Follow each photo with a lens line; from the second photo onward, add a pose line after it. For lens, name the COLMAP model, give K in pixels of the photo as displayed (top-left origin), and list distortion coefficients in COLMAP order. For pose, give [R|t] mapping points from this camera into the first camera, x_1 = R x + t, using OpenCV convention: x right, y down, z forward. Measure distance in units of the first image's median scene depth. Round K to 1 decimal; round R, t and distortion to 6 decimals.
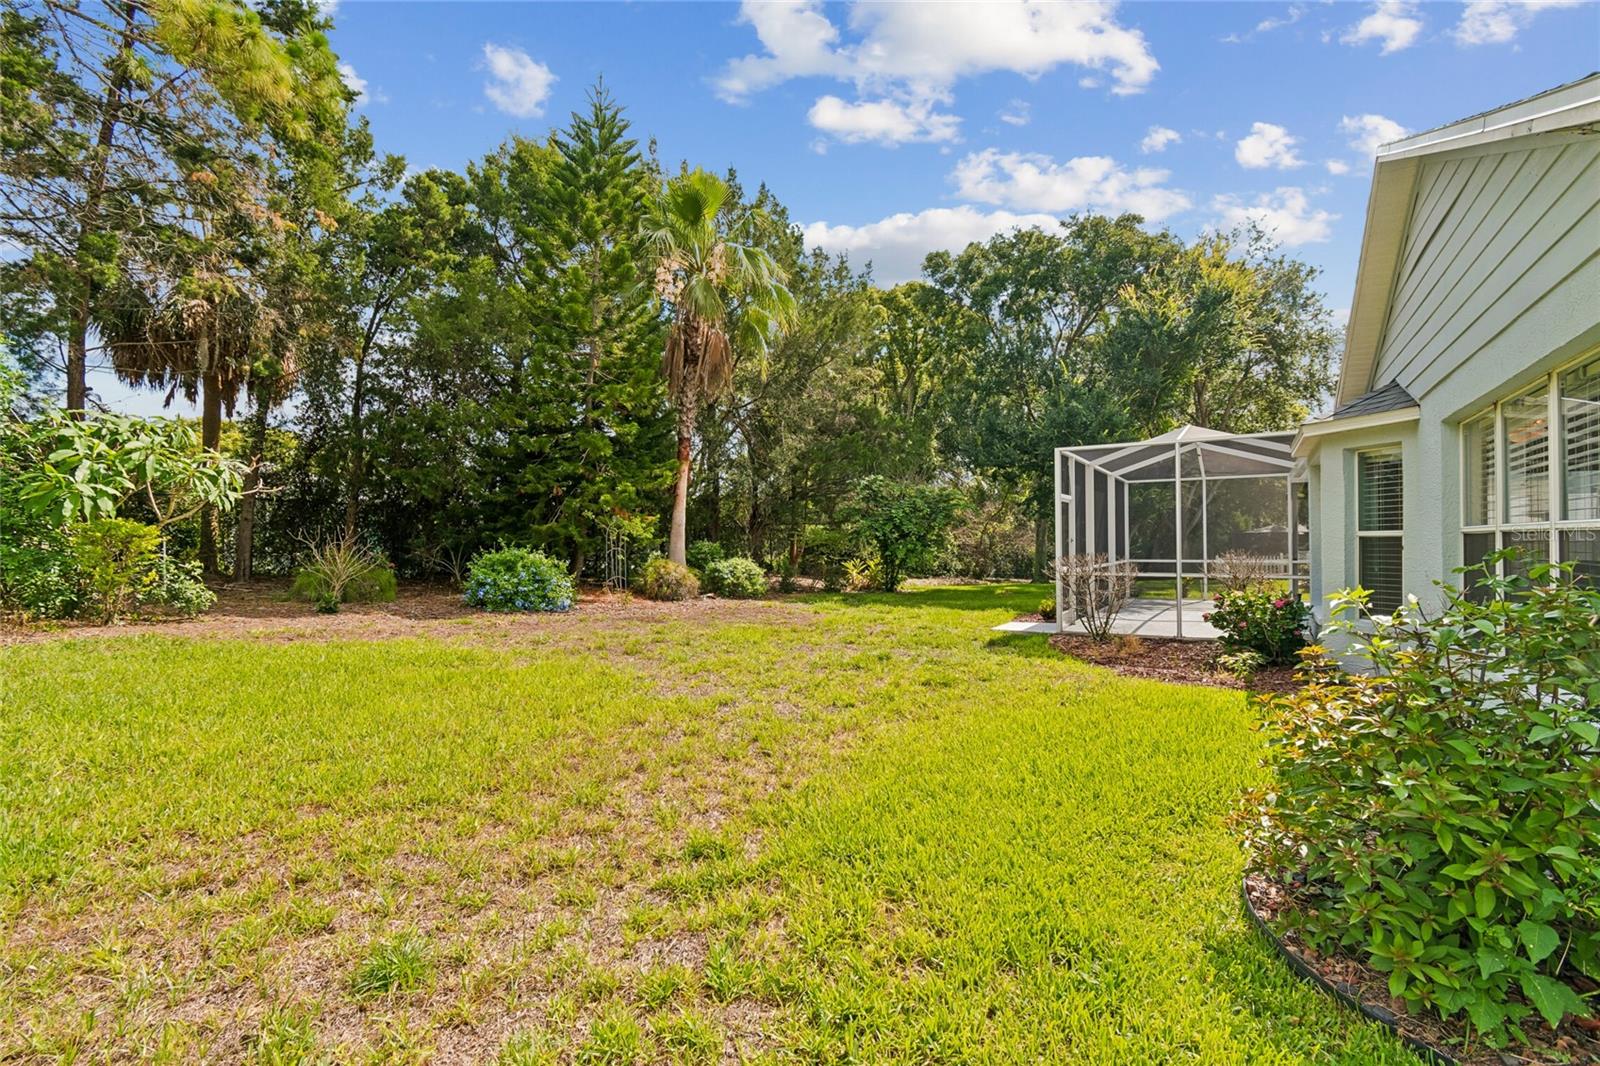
lens RADIAL K [[706.5, 0, 797.0], [0, 706.5, 545.3], [0, 0, 1]] dist [0.003915, -0.001478]
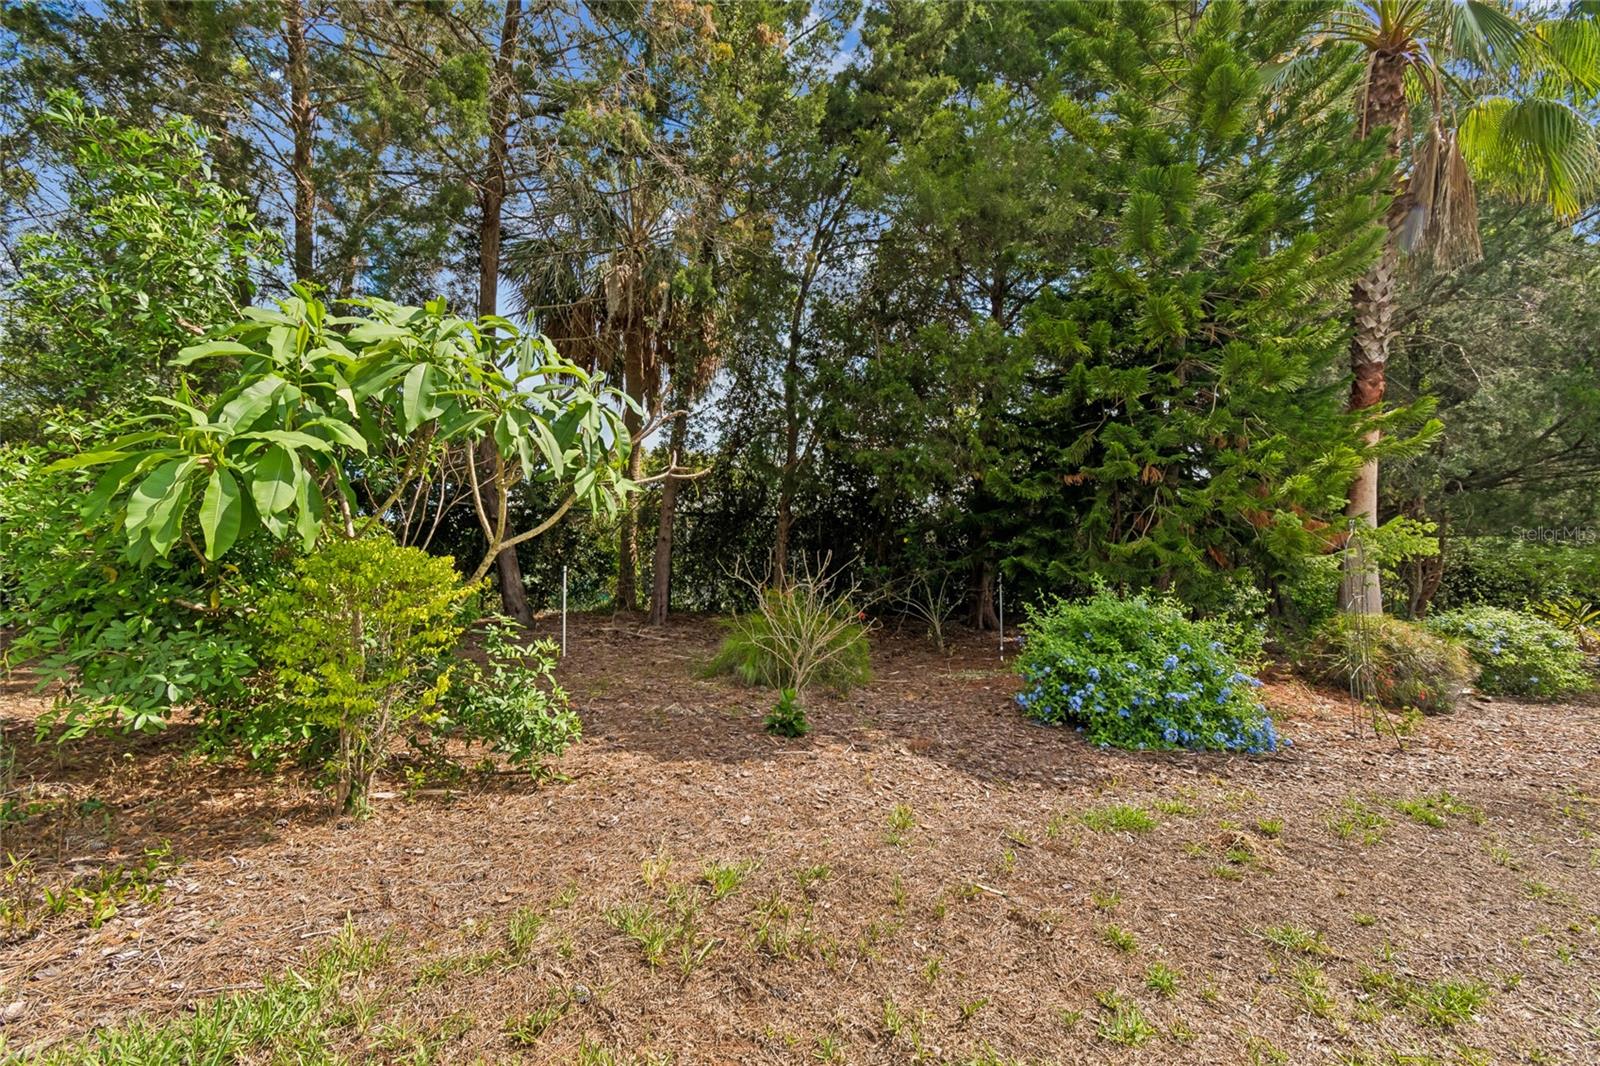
lens RADIAL K [[706.5, 0, 801.5], [0, 706.5, 531.8], [0, 0, 1]] dist [0.003915, -0.001478]
pose [[0.884491, -0.016517, -0.466265, -0.291424], [-0.004056, 0.999063, -0.043086, -0.012605], [0.466539, 0.040001, 0.883595, 0.393953]]
